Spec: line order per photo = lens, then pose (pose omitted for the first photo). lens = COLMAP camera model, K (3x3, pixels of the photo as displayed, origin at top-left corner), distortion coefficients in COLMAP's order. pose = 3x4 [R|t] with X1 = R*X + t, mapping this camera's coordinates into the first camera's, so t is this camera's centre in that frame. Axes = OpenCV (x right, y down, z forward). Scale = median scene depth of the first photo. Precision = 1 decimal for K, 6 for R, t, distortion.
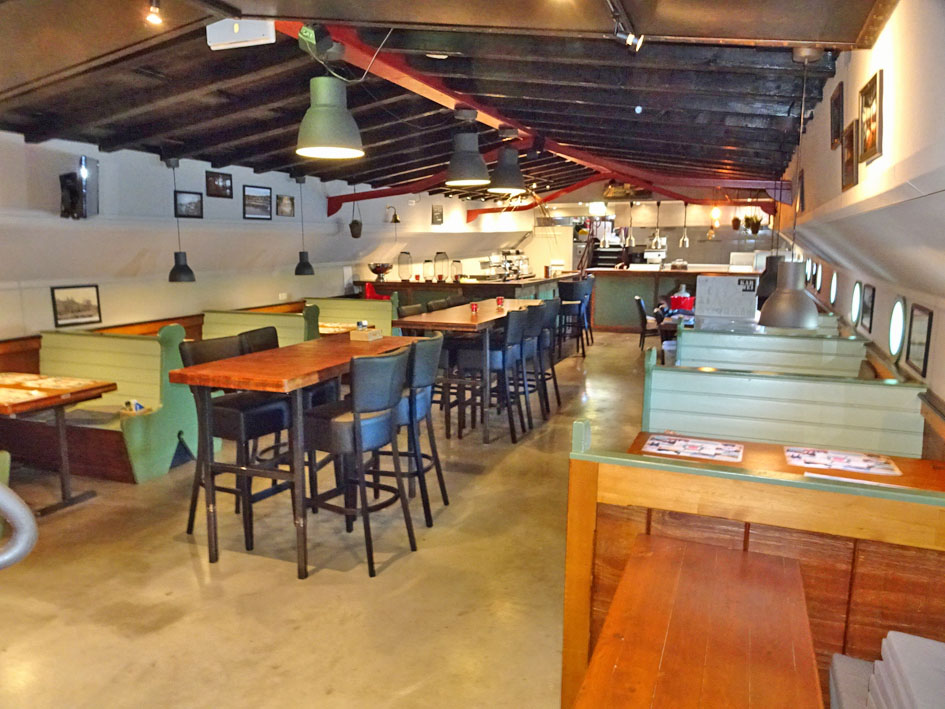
lens RADIAL K [[701.9, 0, 472.2], [0, 701.9, 354.7], [0, 0, 1]] dist [0.011935, -0.003409]
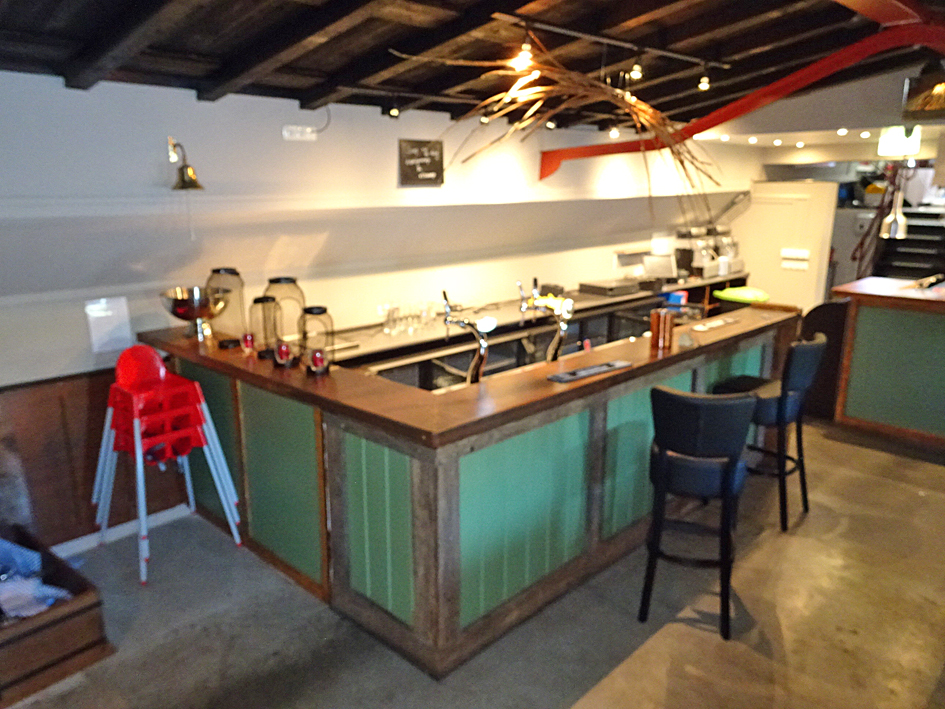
lens RADIAL K [[701.9, 0, 472.2], [0, 701.9, 355.4], [0, 0, 1]] dist [0.011935, -0.003409]
pose [[0.923043, 0.095356, -0.372692, 0.117374], [-0.066667, 0.993784, 0.089154, -0.100805], [0.378877, -0.057447, 0.923662, 0.499335]]
